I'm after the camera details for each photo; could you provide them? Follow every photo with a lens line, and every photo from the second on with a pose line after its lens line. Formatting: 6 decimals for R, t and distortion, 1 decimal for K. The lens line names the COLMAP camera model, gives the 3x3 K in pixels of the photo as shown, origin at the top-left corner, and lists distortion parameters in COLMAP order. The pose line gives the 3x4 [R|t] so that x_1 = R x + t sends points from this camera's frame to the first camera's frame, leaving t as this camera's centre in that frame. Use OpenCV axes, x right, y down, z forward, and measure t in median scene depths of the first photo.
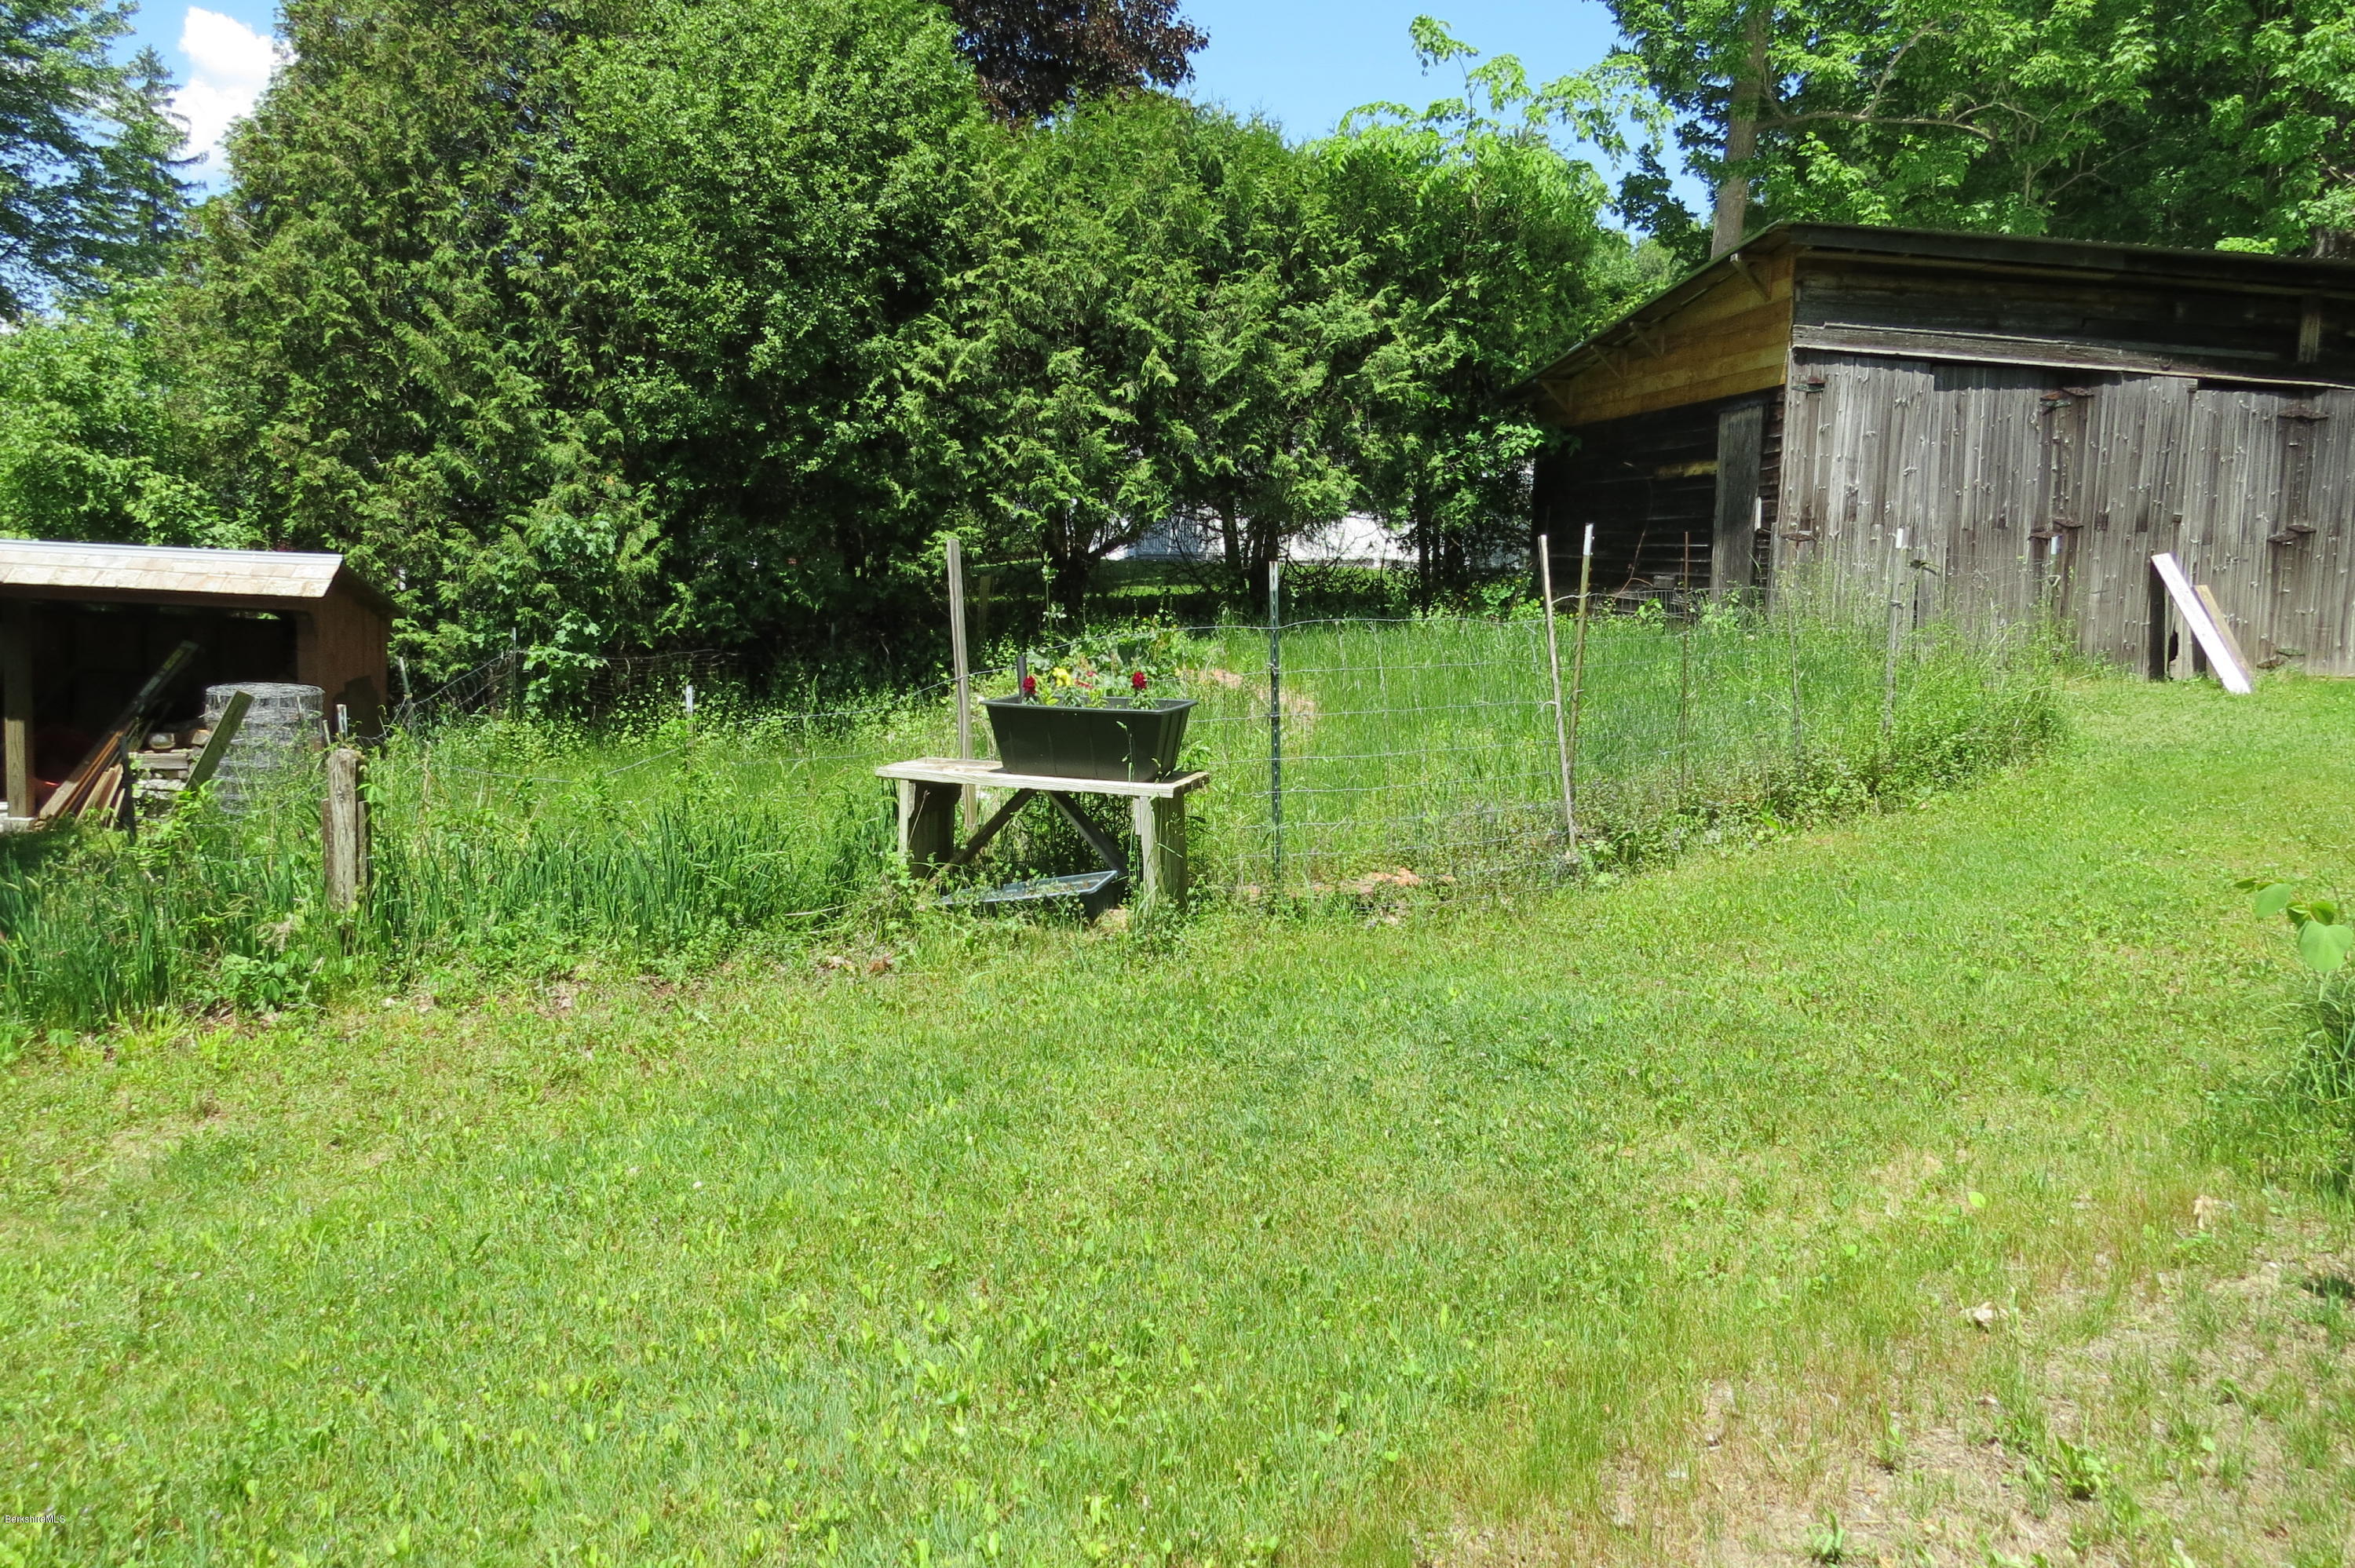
lens RADIAL K [[1673.2, 0, 1166.4], [0, 1673.2, 776.7], [0, 0, 1]] dist [-0.022731, 0.009101]
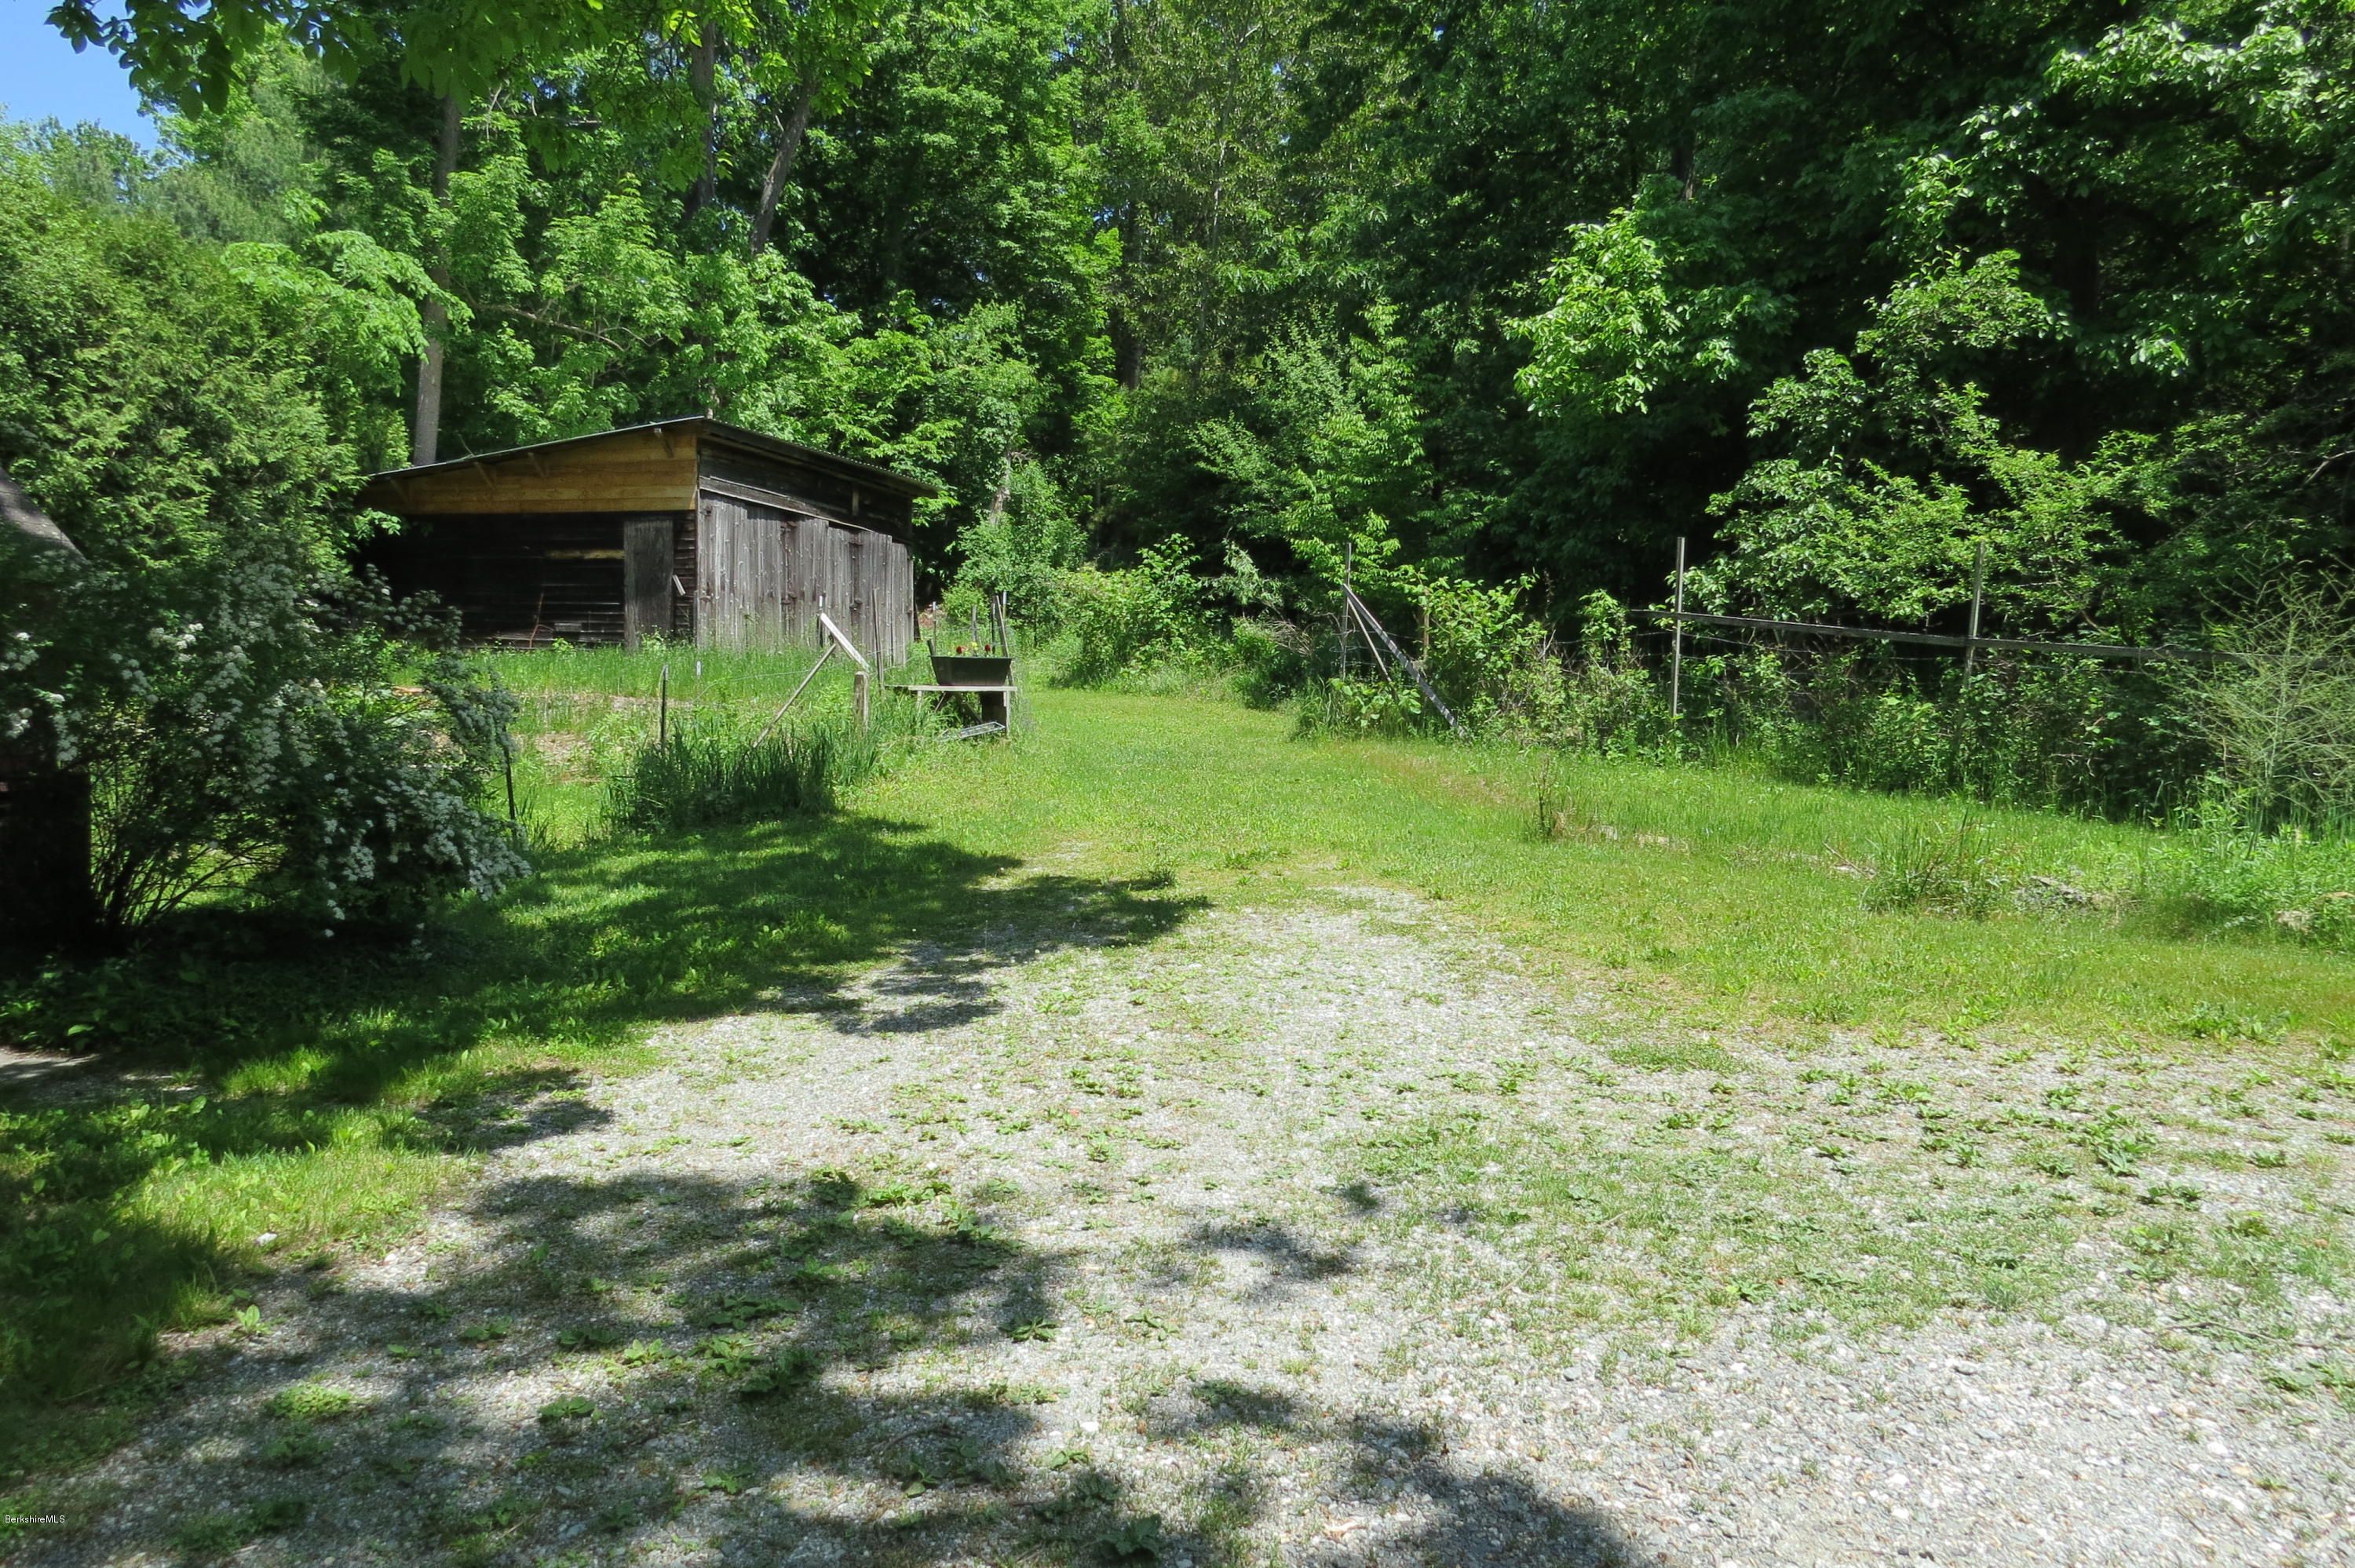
lens RADIAL K [[1673.2, 0, 1179.0], [0, 1673.2, 783.4], [0, 0, 1]] dist [-0.022731, 0.009101]
pose [[0.412090, -0.072887, 0.908223, -0.764437], [0.112759, 0.993212, 0.028545, 0.037248], [-0.904139, 0.090647, 0.417512, -0.099190]]
